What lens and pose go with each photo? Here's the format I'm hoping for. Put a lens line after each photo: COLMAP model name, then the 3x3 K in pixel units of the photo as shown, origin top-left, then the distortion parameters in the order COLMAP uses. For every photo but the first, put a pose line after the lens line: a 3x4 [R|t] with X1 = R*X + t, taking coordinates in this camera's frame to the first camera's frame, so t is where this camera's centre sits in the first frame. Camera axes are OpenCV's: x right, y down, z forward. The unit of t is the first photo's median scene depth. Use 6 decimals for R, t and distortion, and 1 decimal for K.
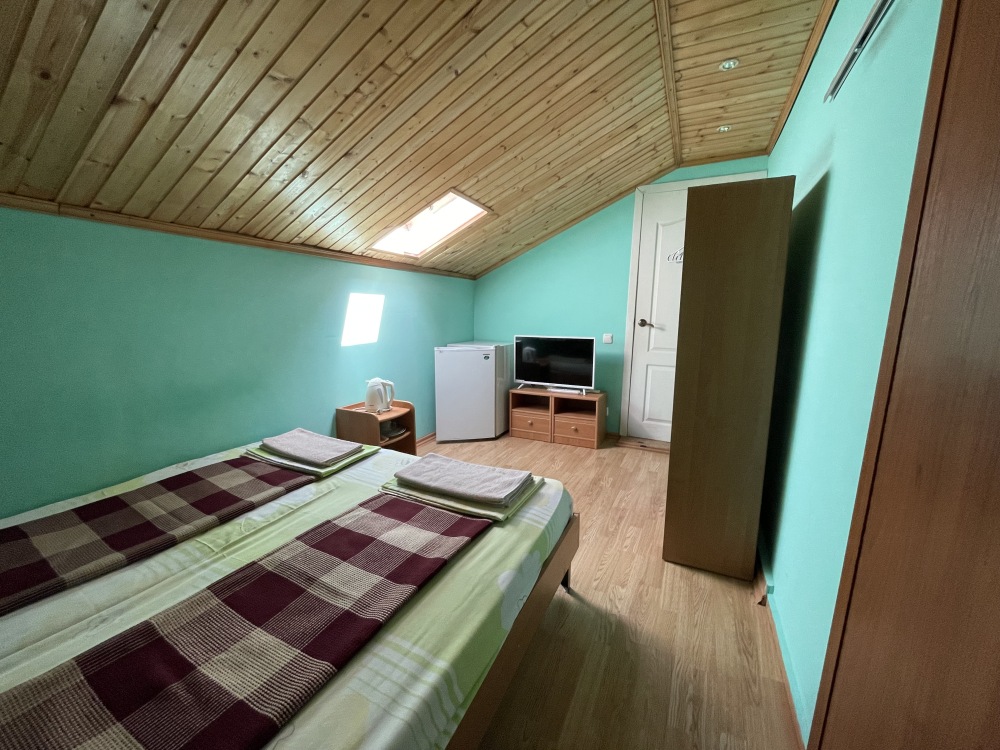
lens RADIAL K [[404.0, 0, 500.8], [0, 404.0, 372.6], [0, 0, 1]] dist [-0.002362, 0.000074]
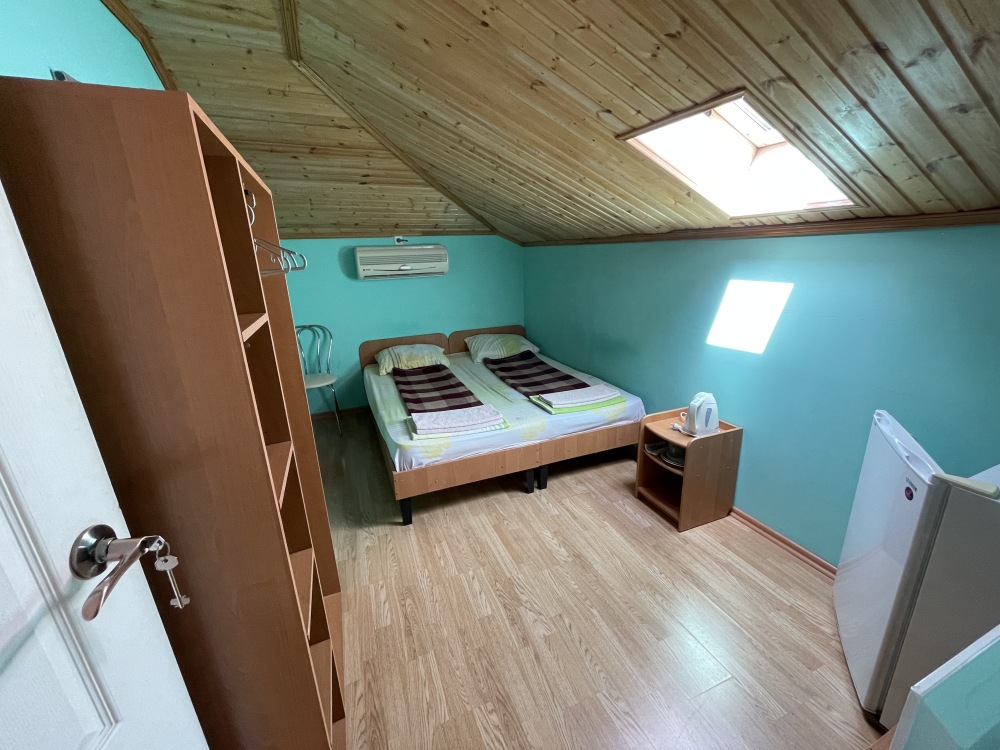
lens RADIAL K [[404.0, 0, 500.8], [0, 404.0, 372.6], [0, 0, 1]] dist [-0.002362, 0.000074]
pose [[-0.664197, 0.226869, -0.712300, 0.637405], [-0.081923, 0.925009, 0.371008, -0.359893], [0.743055, 0.304776, -0.595803, 1.514776]]
